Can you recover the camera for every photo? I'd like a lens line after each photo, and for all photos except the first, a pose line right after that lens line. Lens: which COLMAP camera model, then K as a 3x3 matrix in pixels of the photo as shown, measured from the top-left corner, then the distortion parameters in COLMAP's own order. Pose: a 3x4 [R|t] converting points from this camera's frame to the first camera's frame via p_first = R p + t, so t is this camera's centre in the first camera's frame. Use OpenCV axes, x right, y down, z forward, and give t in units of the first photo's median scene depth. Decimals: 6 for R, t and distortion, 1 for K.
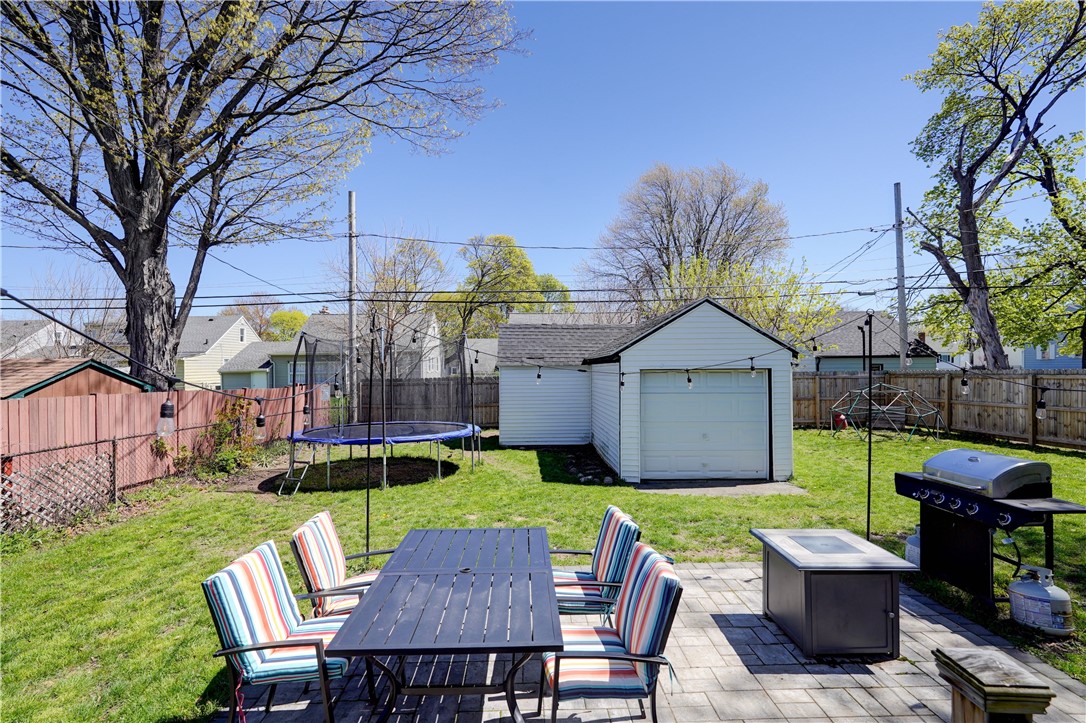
lens RADIAL K [[489.2, 0, 535.8], [0, 489.2, 365.4], [0, 0, 1]] dist [-0.003912, -0.000312]
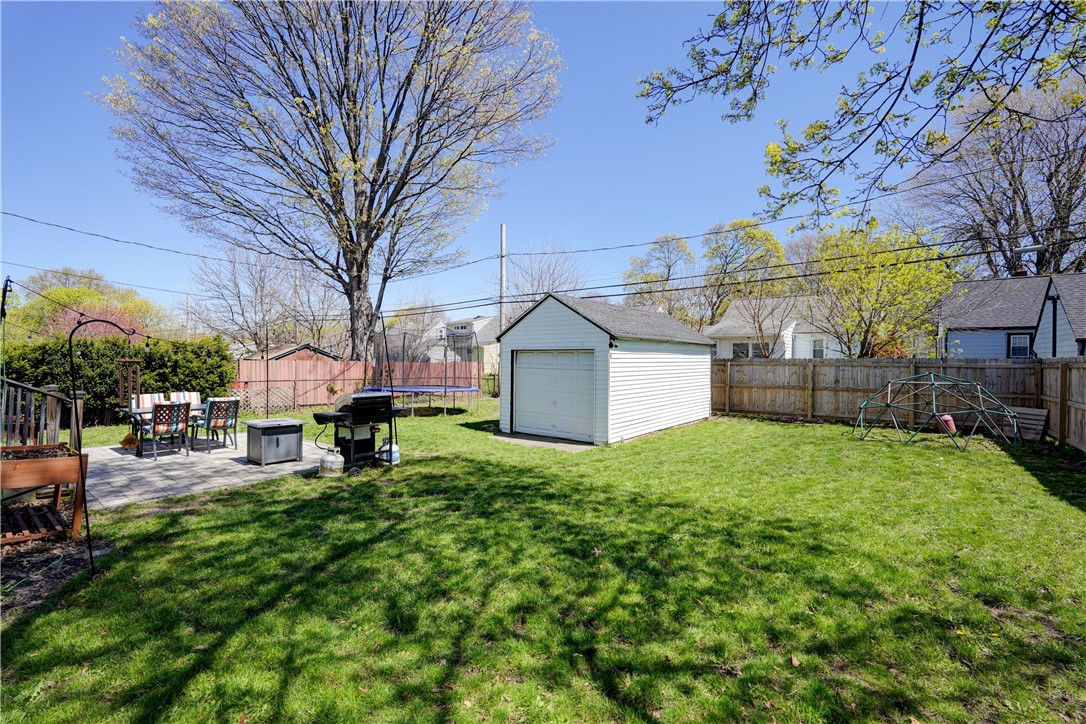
lens RADIAL K [[489.2, 0, 544.5], [0, 489.2, 359.1], [0, 0, 1]] dist [-0.003912, -0.000312]
pose [[0.769796, 0.013435, -0.638149, 0.989944], [-0.007111, 0.999897, 0.012473, 0.014407], [0.638251, -0.005064, 0.769812, 0.012711]]
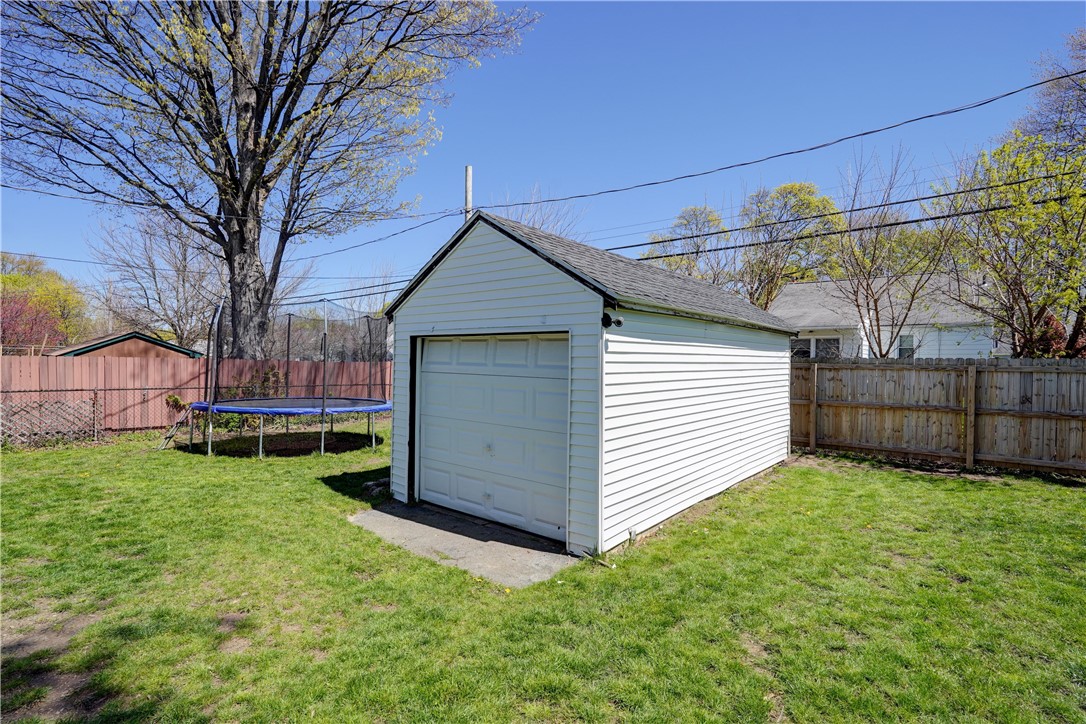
lens RADIAL K [[529.6, 0, 547.6], [0, 529.6, 364.4], [0, 0, 1]] dist [0.003626, 0.000450]
pose [[0.760628, 0.022638, -0.648793, 0.714407], [-0.012973, 0.999722, 0.019674, 0.026646], [0.649059, -0.006548, 0.760710, 0.489287]]
